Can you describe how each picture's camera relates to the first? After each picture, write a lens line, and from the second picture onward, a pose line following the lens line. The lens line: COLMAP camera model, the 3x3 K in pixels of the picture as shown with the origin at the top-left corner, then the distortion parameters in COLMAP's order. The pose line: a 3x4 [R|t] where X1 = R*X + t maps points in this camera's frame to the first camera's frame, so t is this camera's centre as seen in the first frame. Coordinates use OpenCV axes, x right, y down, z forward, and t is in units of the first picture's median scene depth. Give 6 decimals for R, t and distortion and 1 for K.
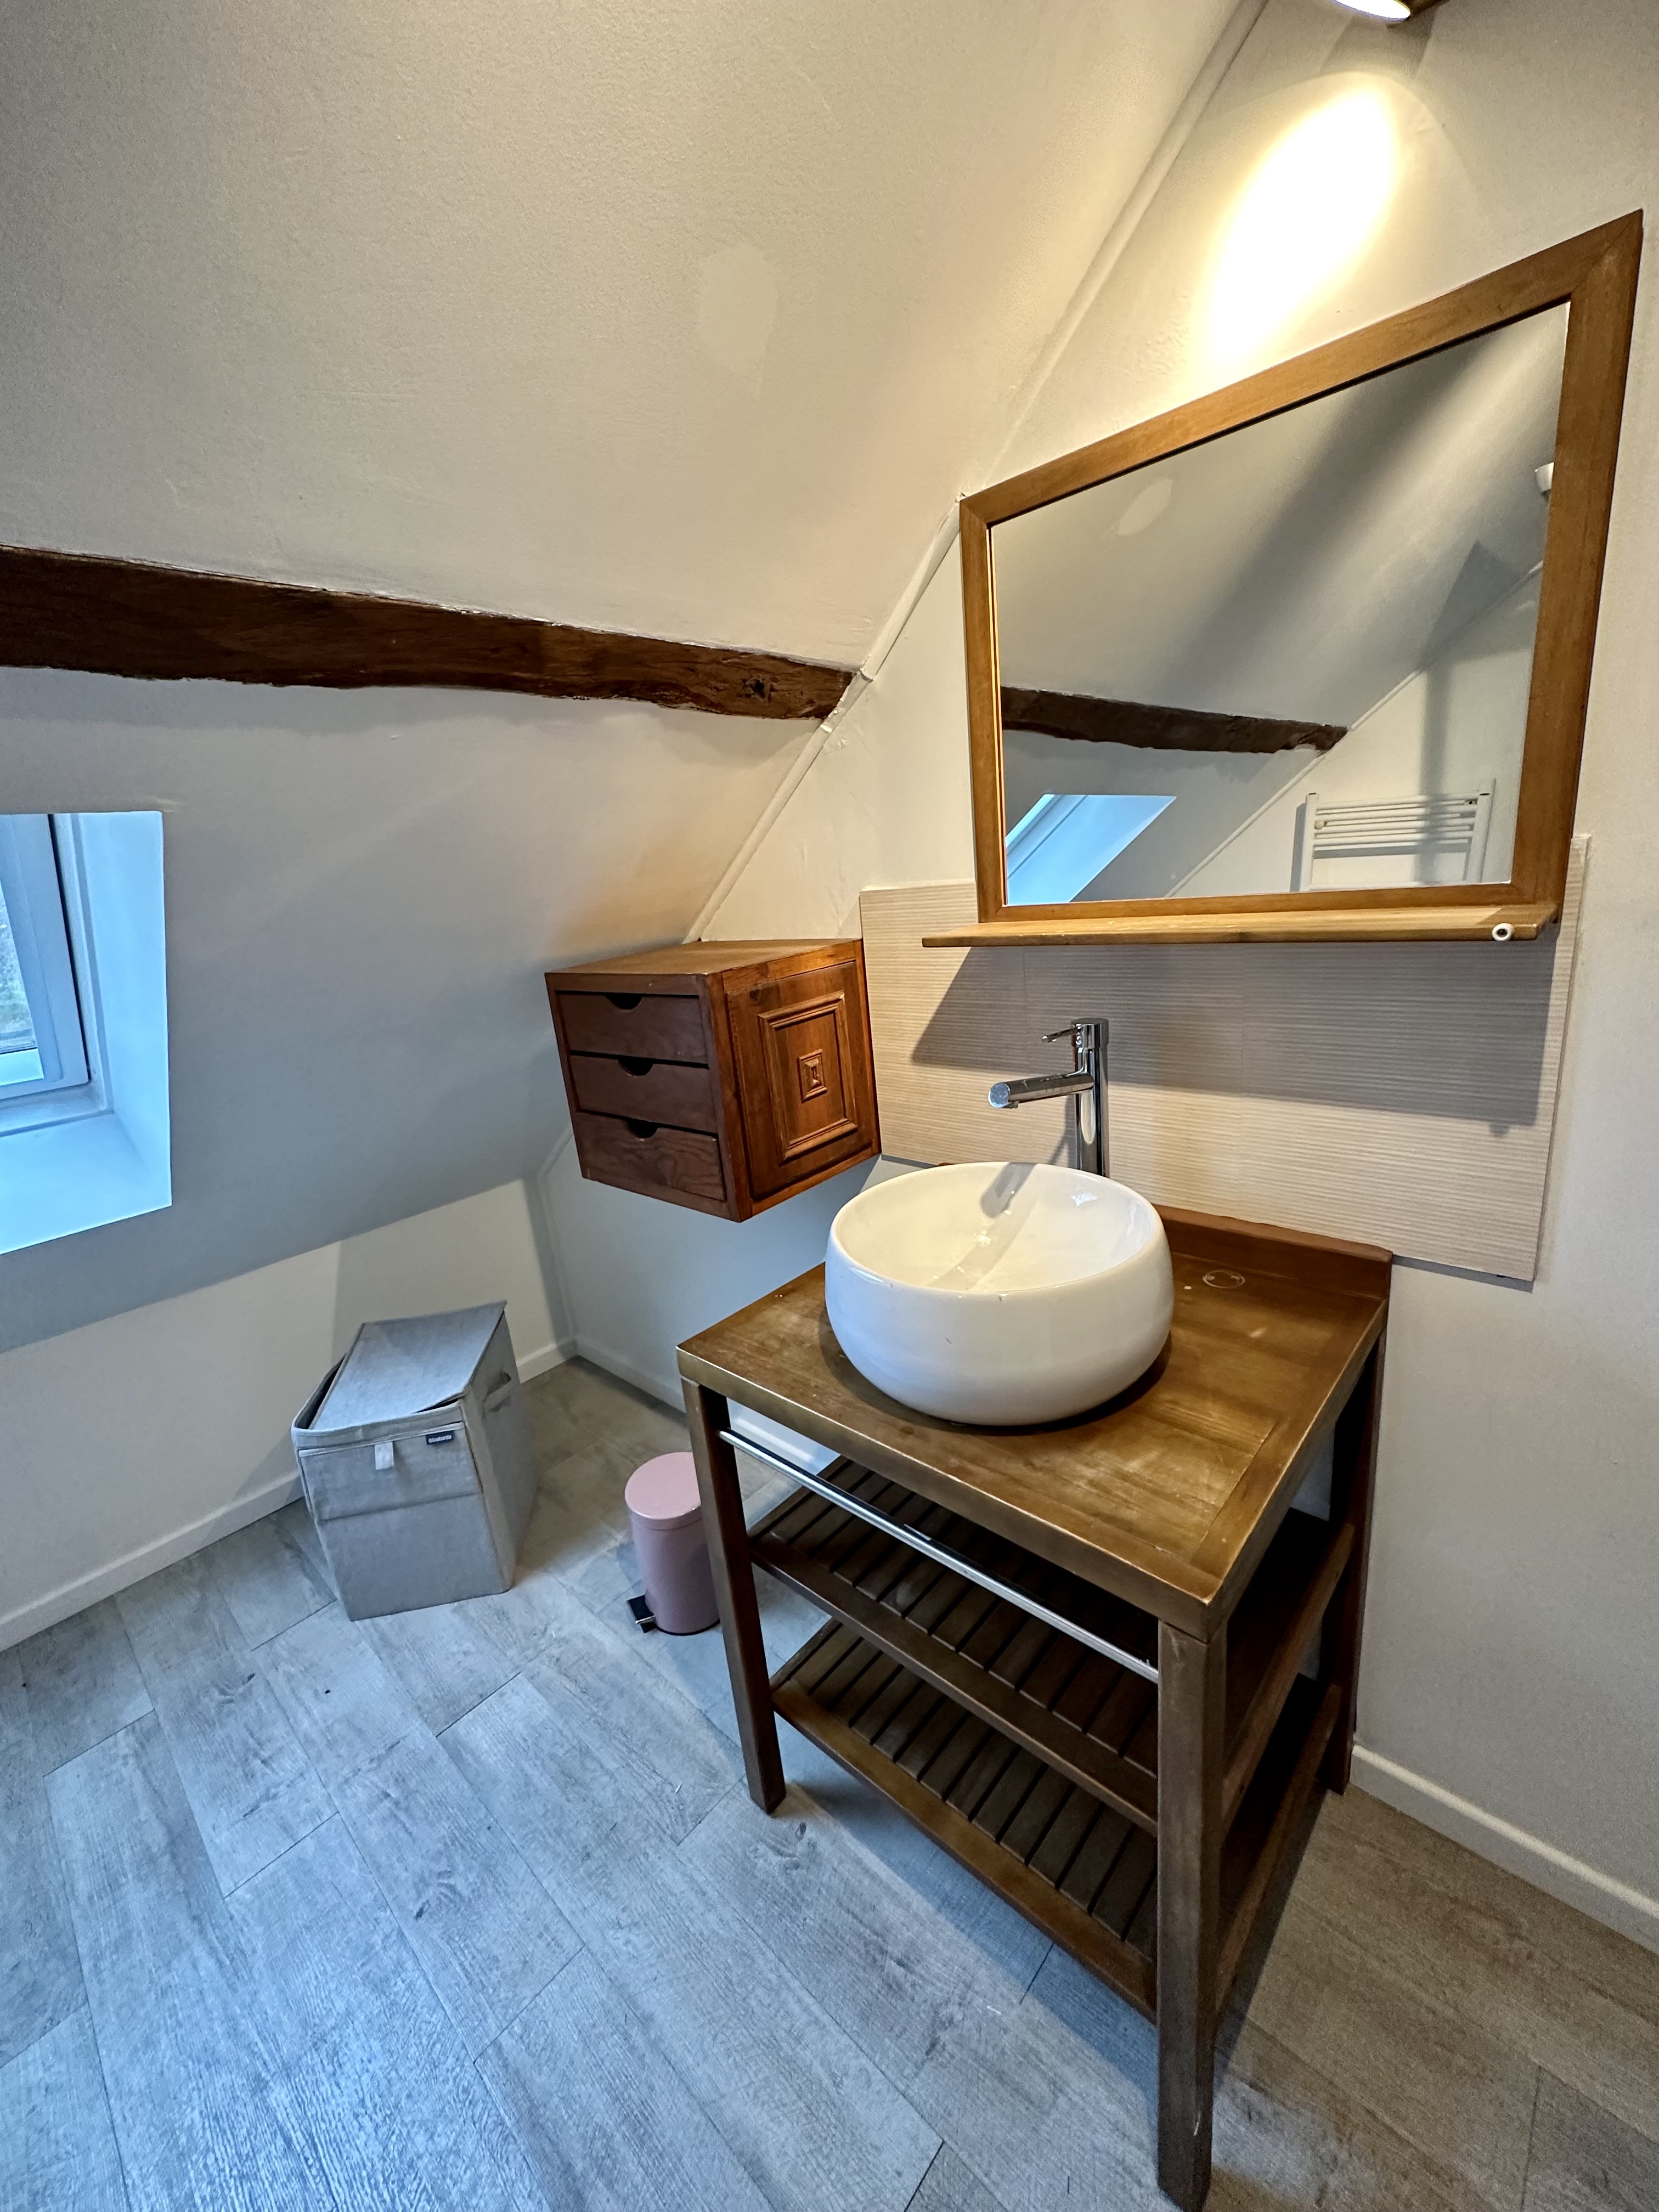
lens RADIAL K [[887.4, 0, 829.2], [0, 887.4, 1102.9], [0, 0, 1]] dist [-0.000606, 0.000378]
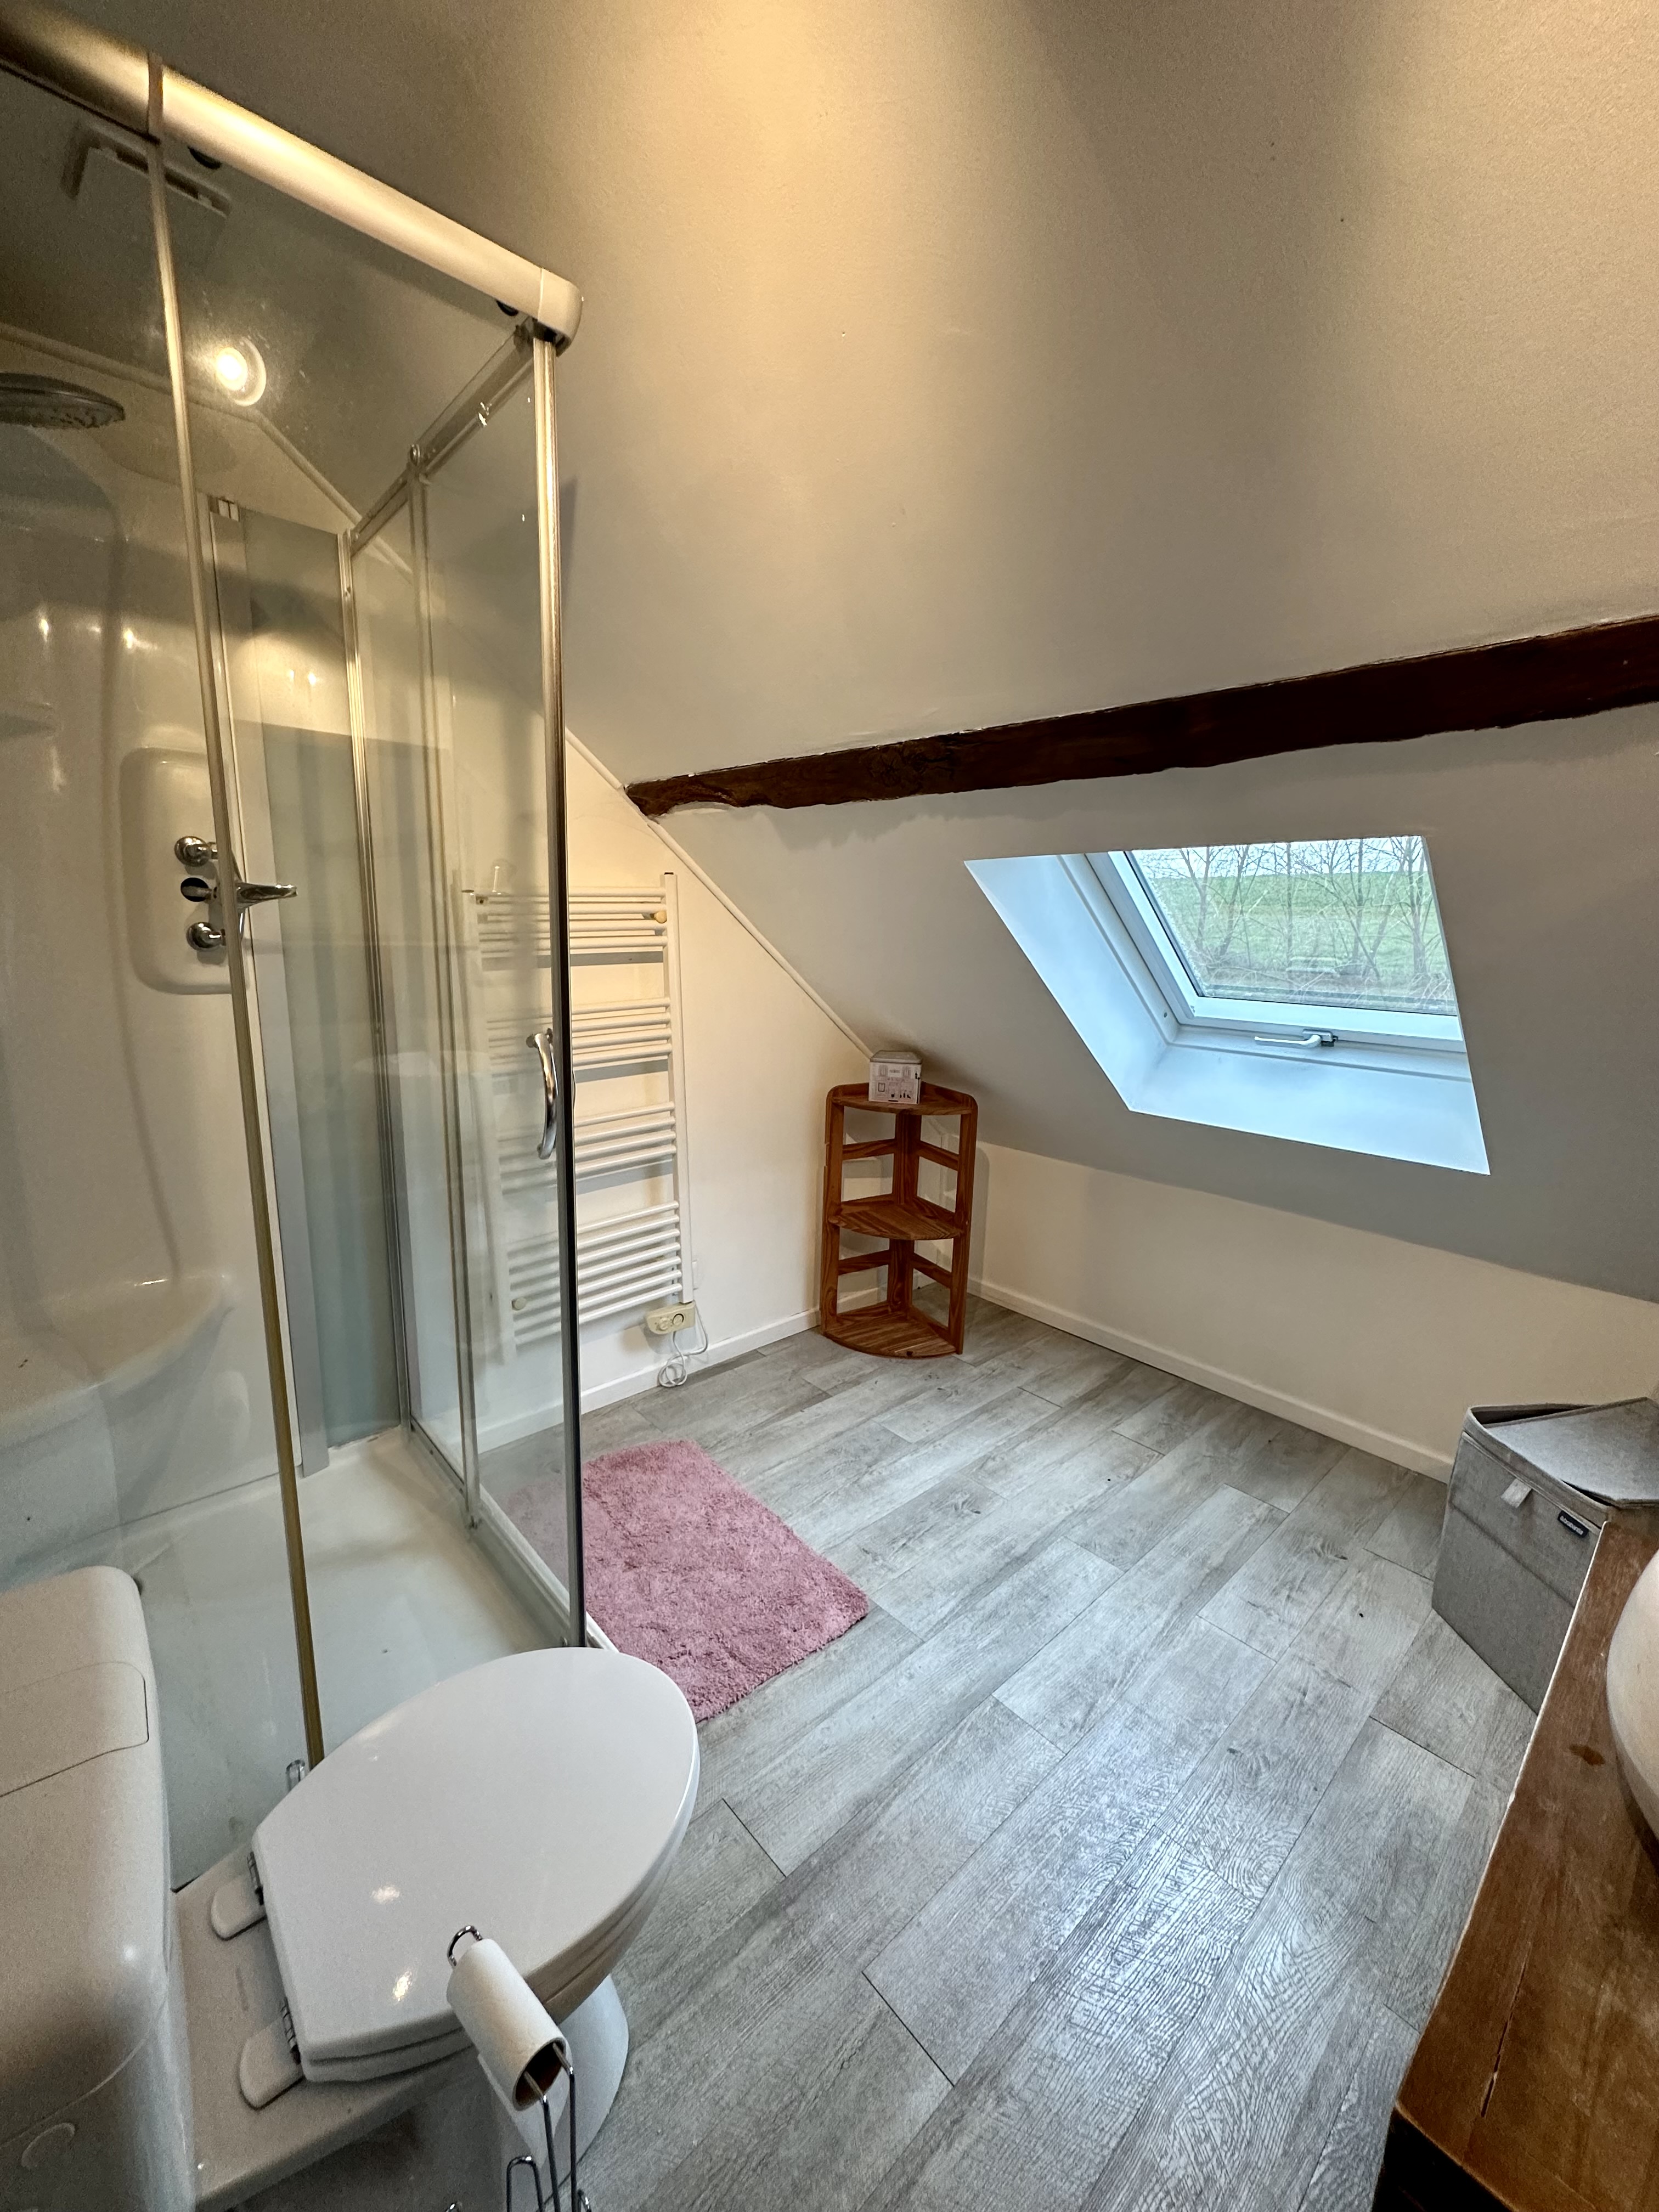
lens RADIAL K [[887.4, 0, 826.1], [0, 887.4, 1102.6], [0, 0, 1]] dist [-0.000606, 0.000378]
pose [[-0.082045, 0.289676, -0.953602, 0.373856], [-0.272684, 0.913792, 0.301044, -0.078133], [0.958599, 0.284731, 0.004018, 0.172201]]
